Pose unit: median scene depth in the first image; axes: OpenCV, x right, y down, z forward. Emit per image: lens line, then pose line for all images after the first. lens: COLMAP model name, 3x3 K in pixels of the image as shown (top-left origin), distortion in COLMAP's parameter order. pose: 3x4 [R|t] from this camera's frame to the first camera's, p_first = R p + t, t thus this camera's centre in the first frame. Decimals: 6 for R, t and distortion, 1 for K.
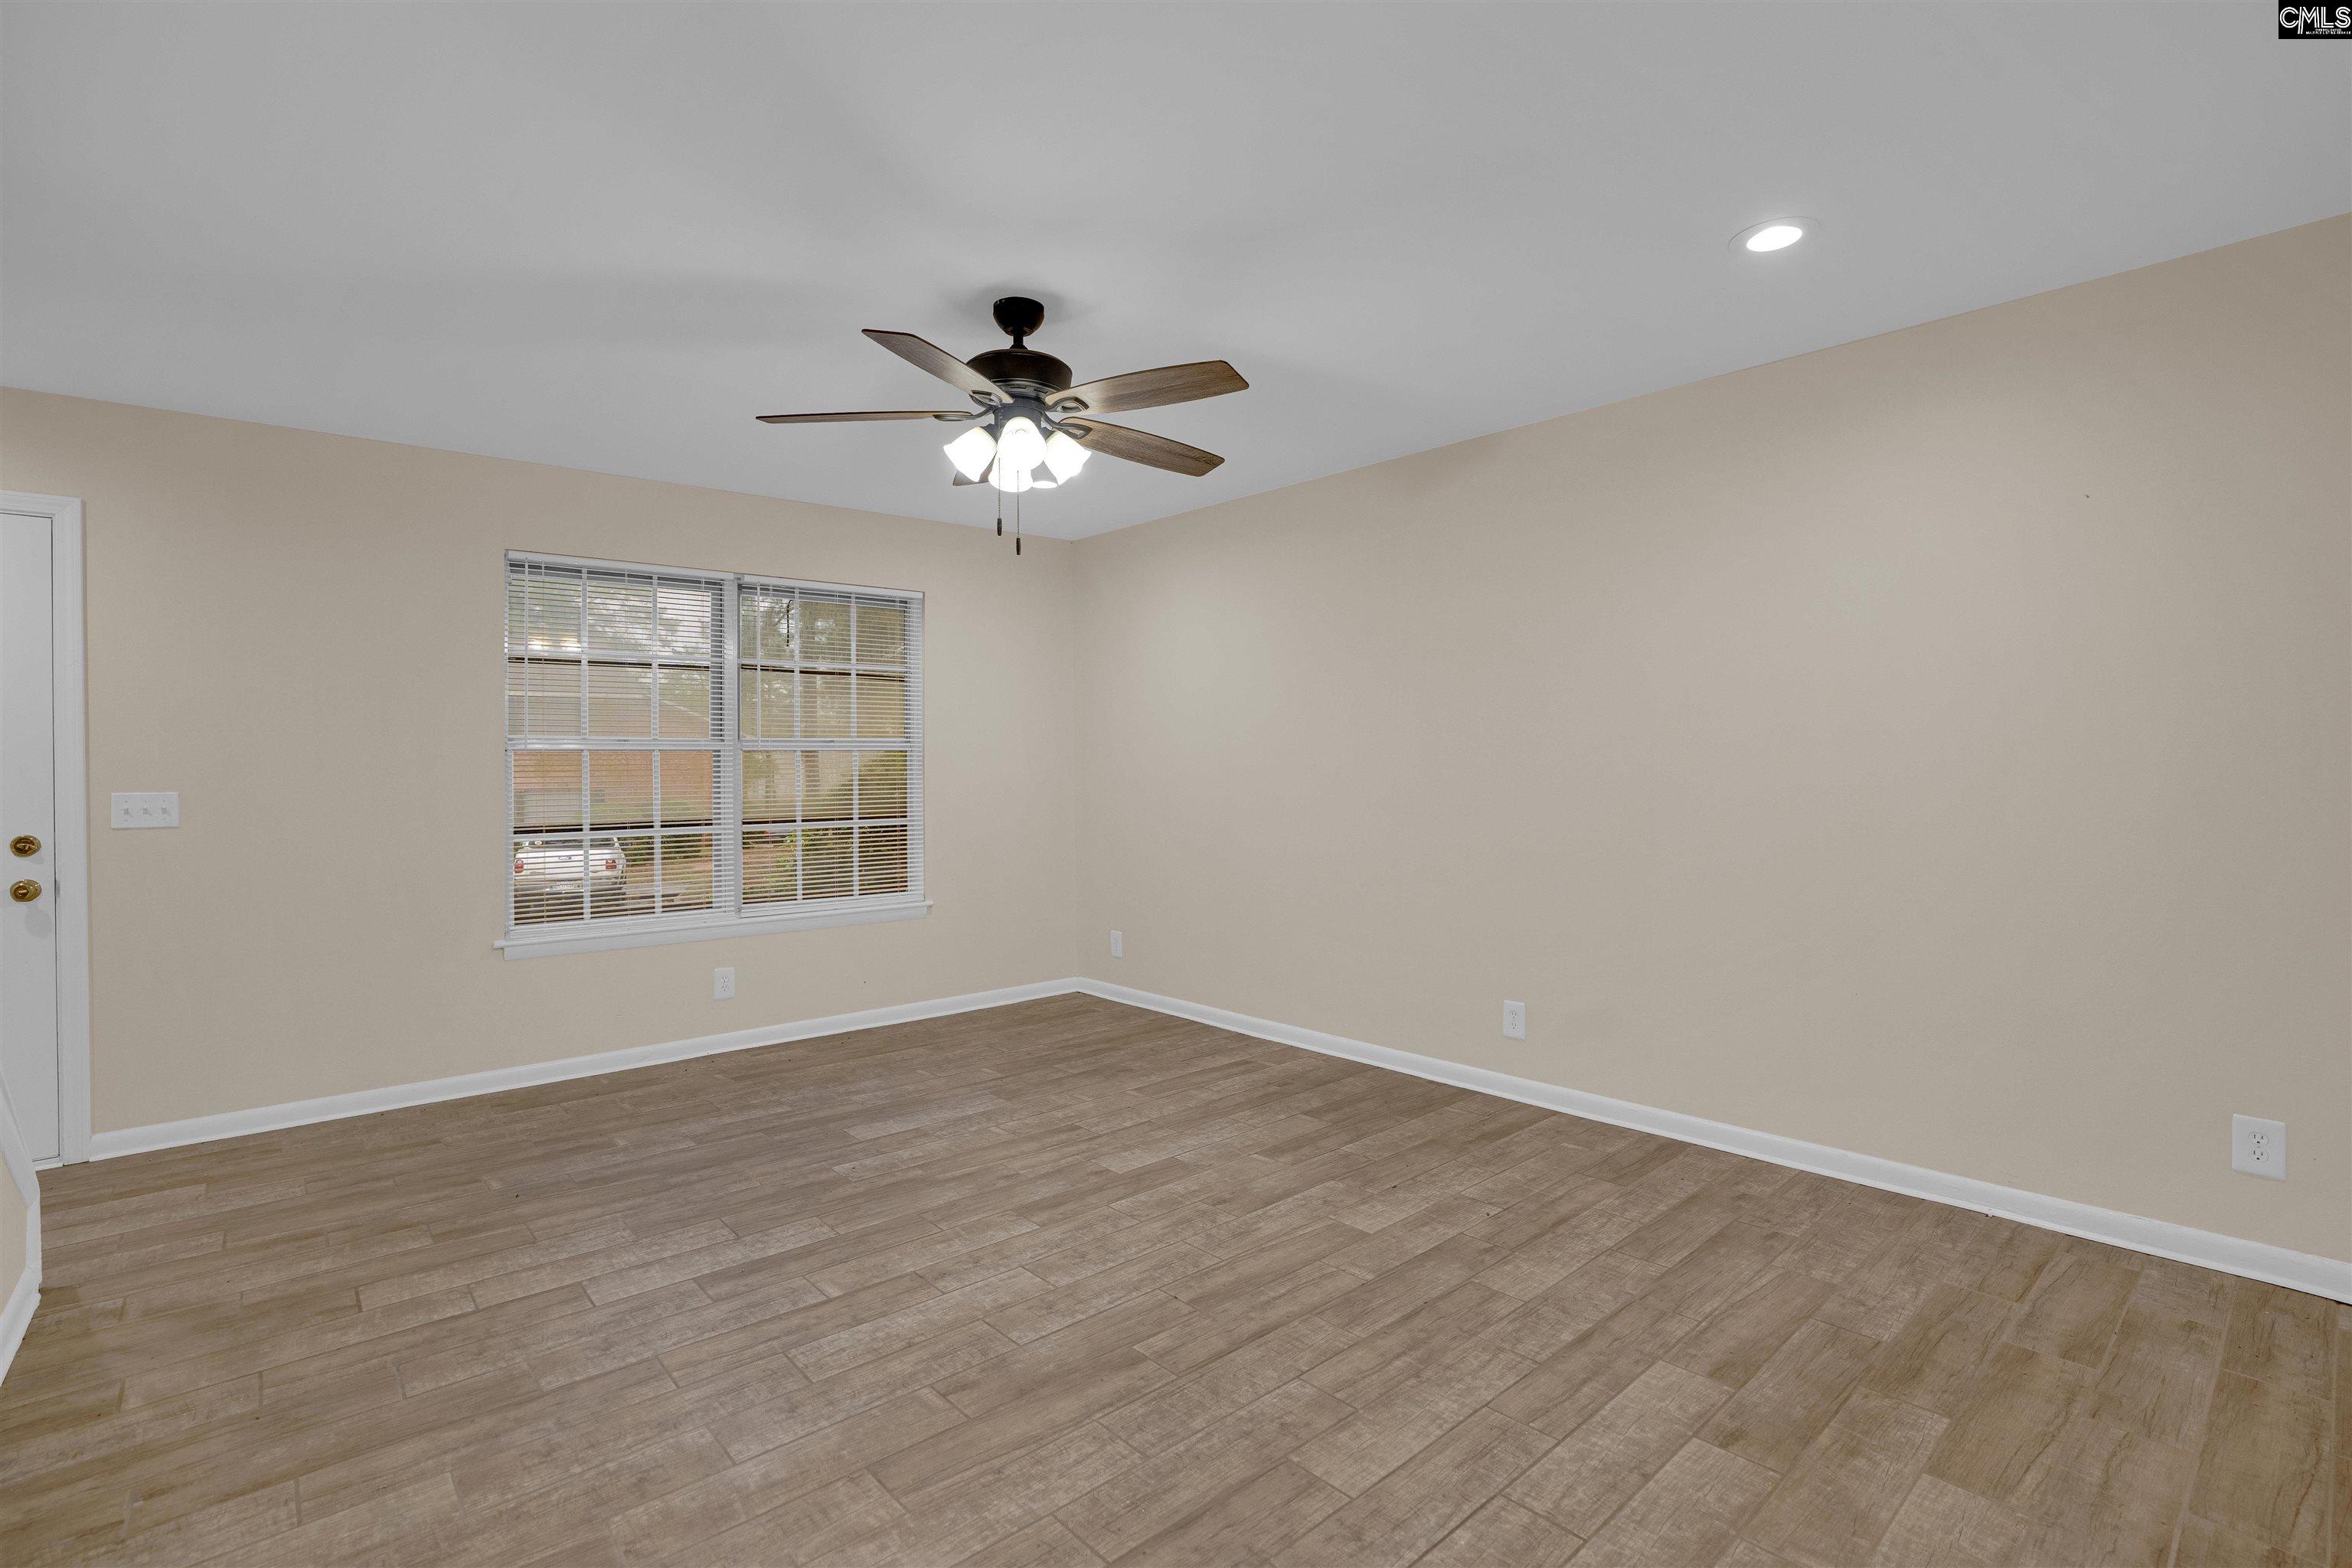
lens RADIAL K [[1103.5, 0, 1182.3], [0, 1103.5, 753.0], [0, 0, 1]] dist [-0.065896, 0.026019]
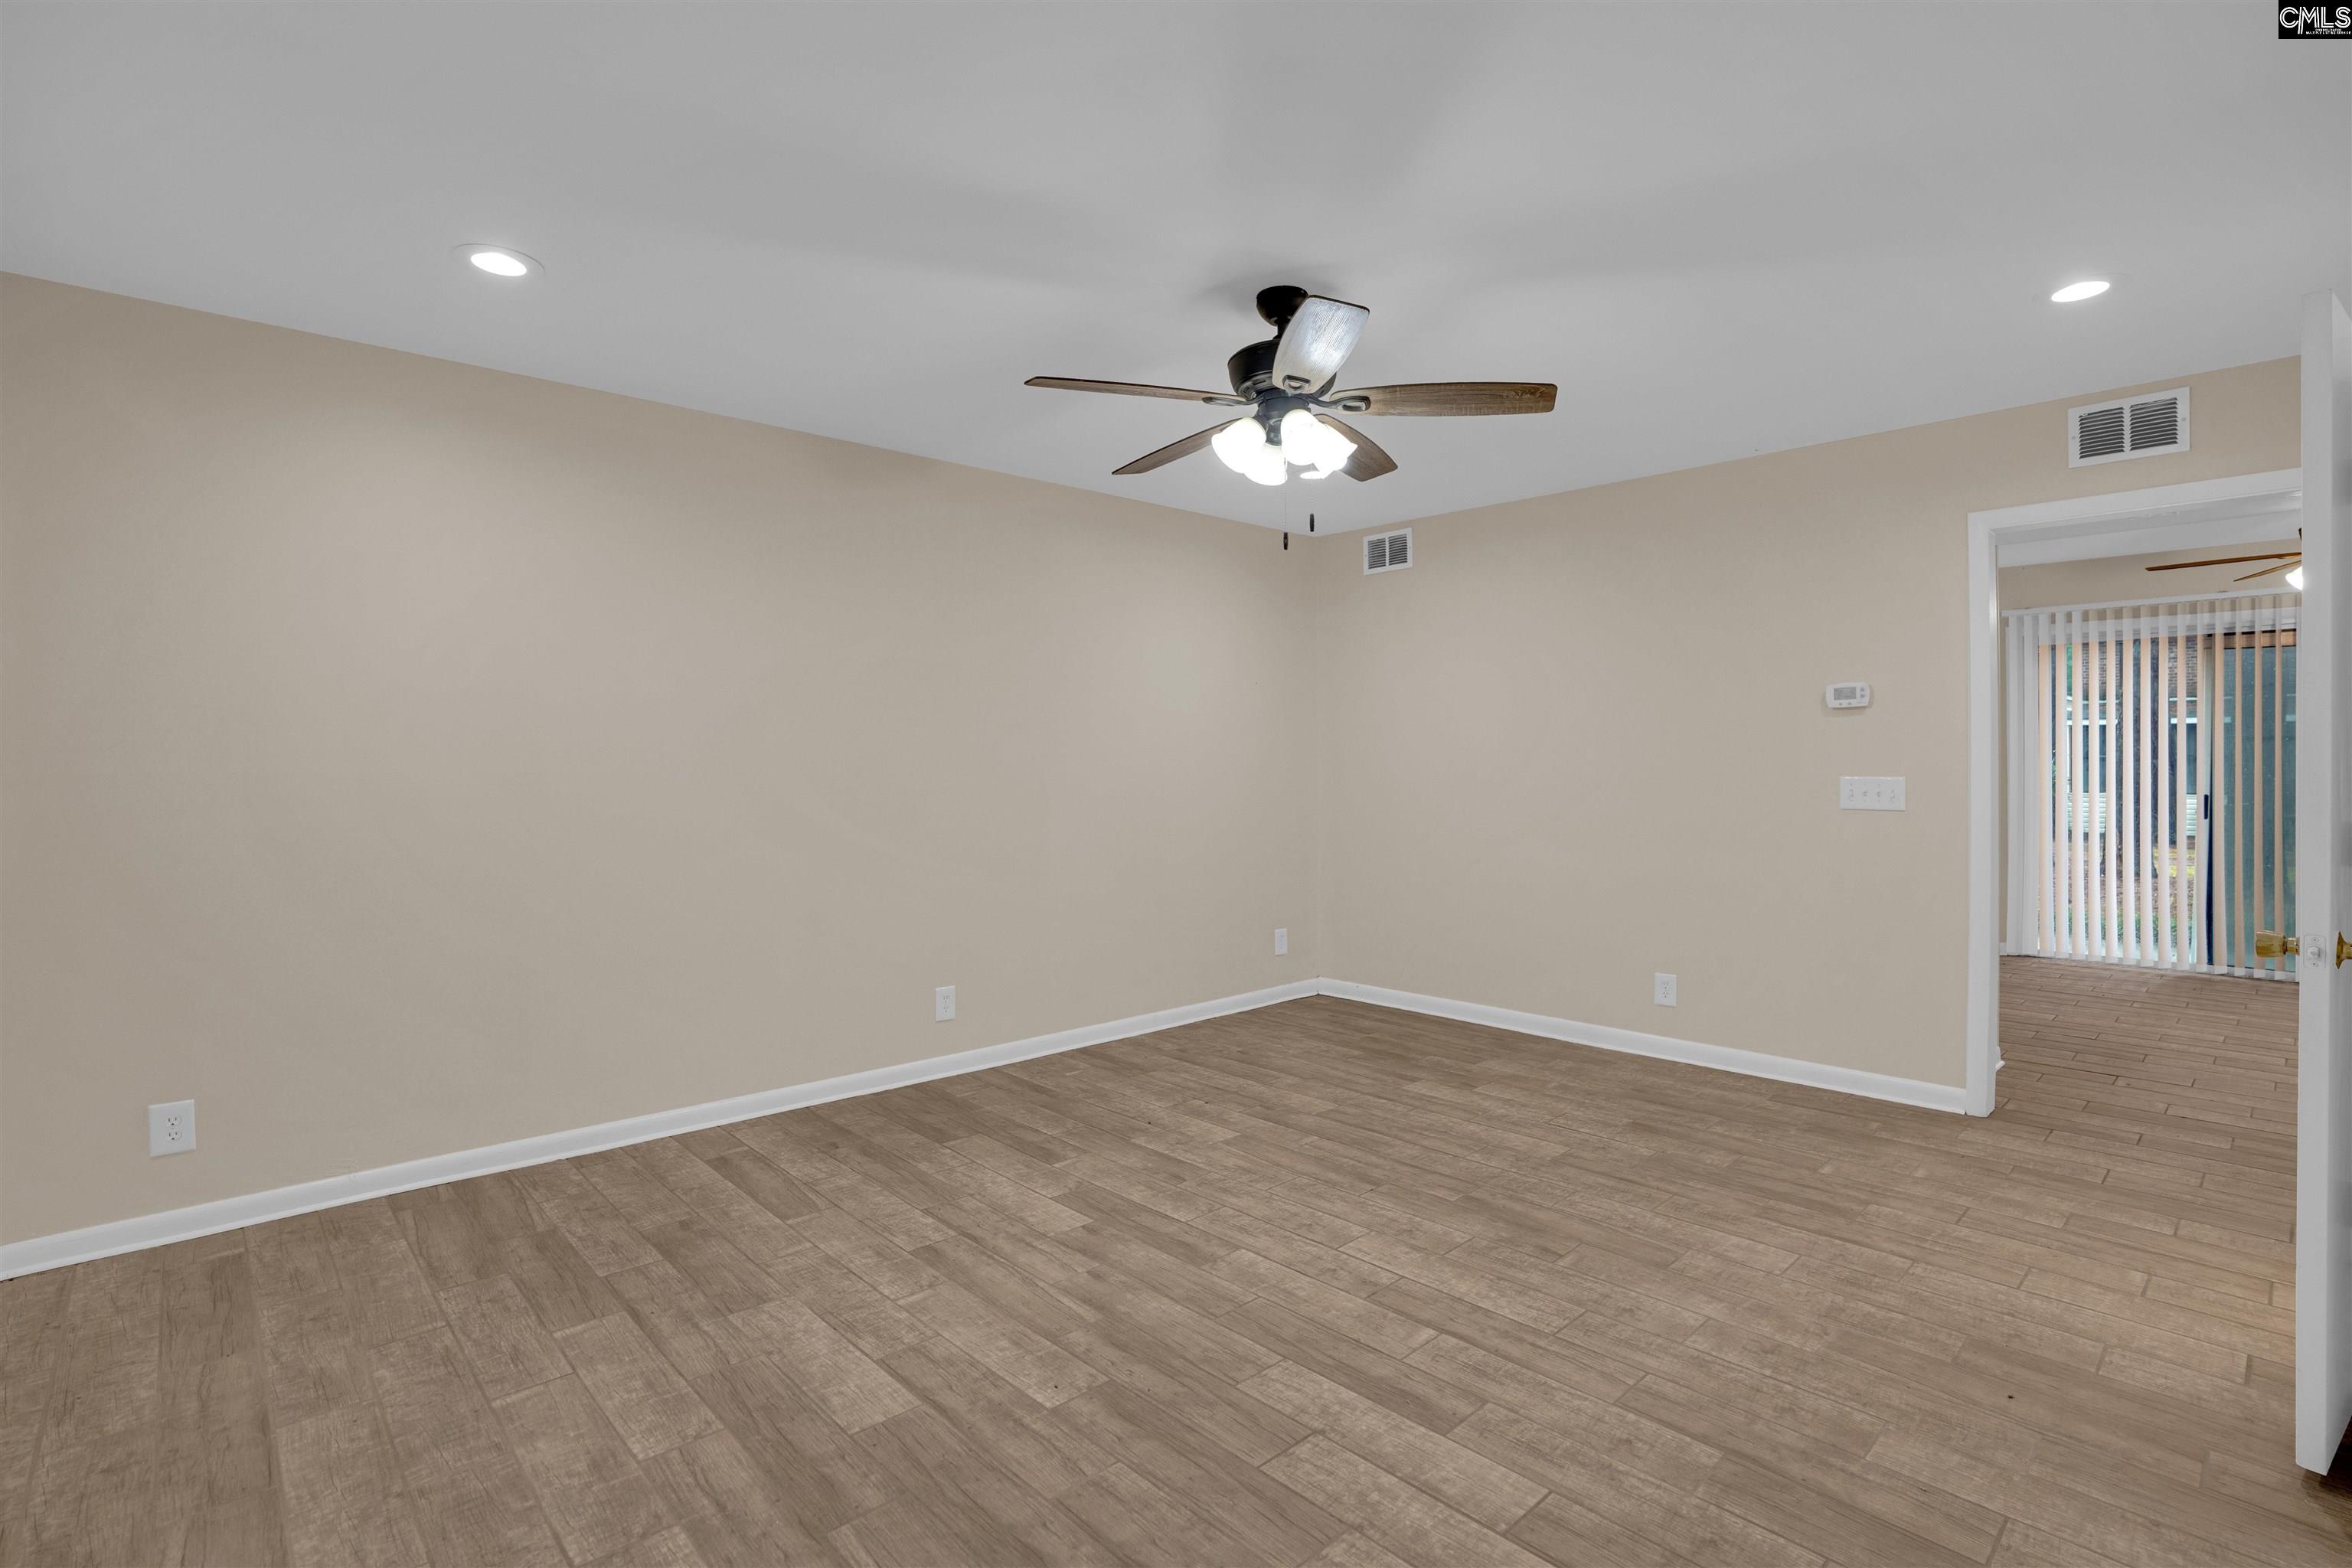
lens RADIAL K [[1103.5, 0, 1182.3], [0, 1103.5, 753.0], [0, 0, 1]] dist [-0.065896, 0.026019]
pose [[-0.028693, 0.020637, 0.999375, -1.090032], [-0.004439, 0.999774, -0.020772, 0.021550], [-0.999578, -0.005033, -0.028595, 1.081672]]
